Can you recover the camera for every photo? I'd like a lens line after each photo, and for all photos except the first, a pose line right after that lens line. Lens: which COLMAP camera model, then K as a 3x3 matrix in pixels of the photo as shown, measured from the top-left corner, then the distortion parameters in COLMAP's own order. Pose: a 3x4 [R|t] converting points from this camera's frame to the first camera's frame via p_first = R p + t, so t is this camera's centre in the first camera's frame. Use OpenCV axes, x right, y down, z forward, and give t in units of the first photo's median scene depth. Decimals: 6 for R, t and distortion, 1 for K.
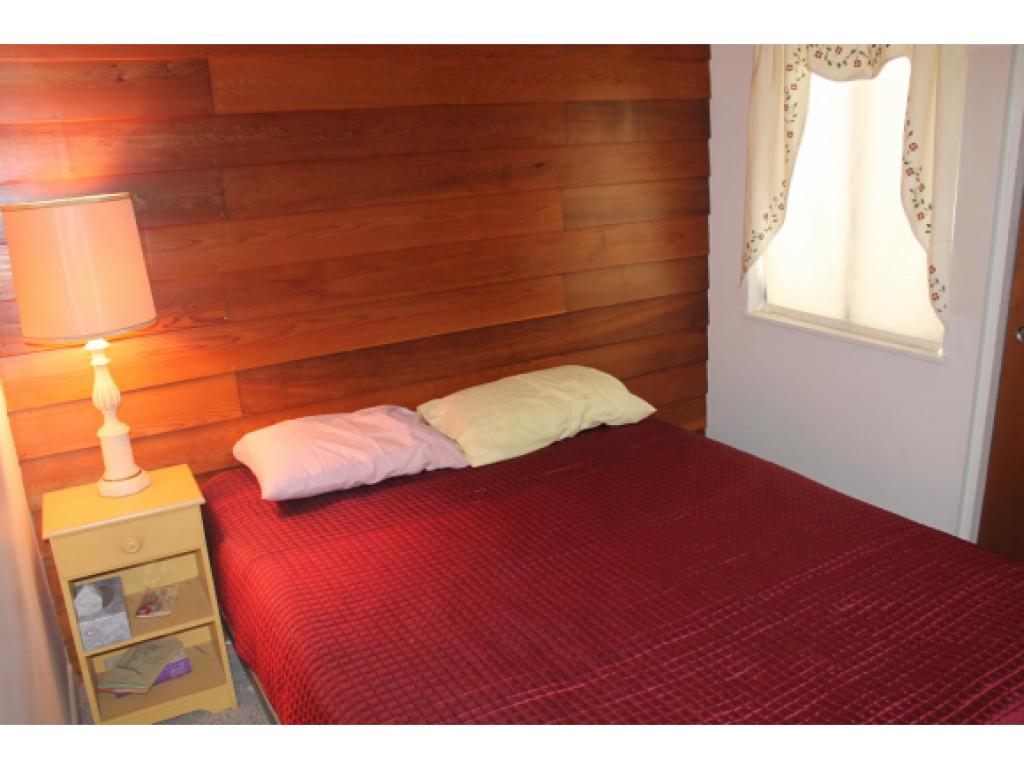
lens RADIAL K [[872.6, 0, 512.6], [0, 872.6, 383.5], [0, 0, 1]] dist [-0.160685, 0.142950]
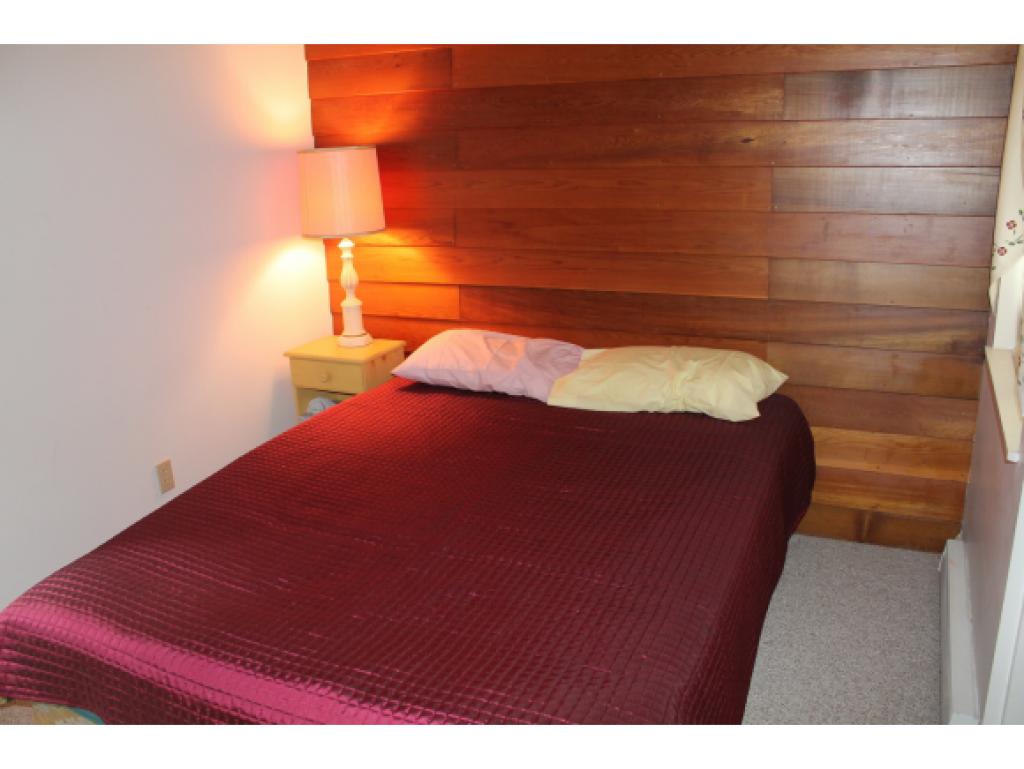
lens RADIAL K [[872.6, 0, 511.3], [0, 872.6, 386.3], [0, 0, 1]] dist [-0.160685, 0.142950]
pose [[0.559489, 0.271932, -0.782959, 0.757944], [-0.211794, 0.960191, 0.182143, -0.116154], [0.801321, 0.063919, 0.594810, 0.261391]]
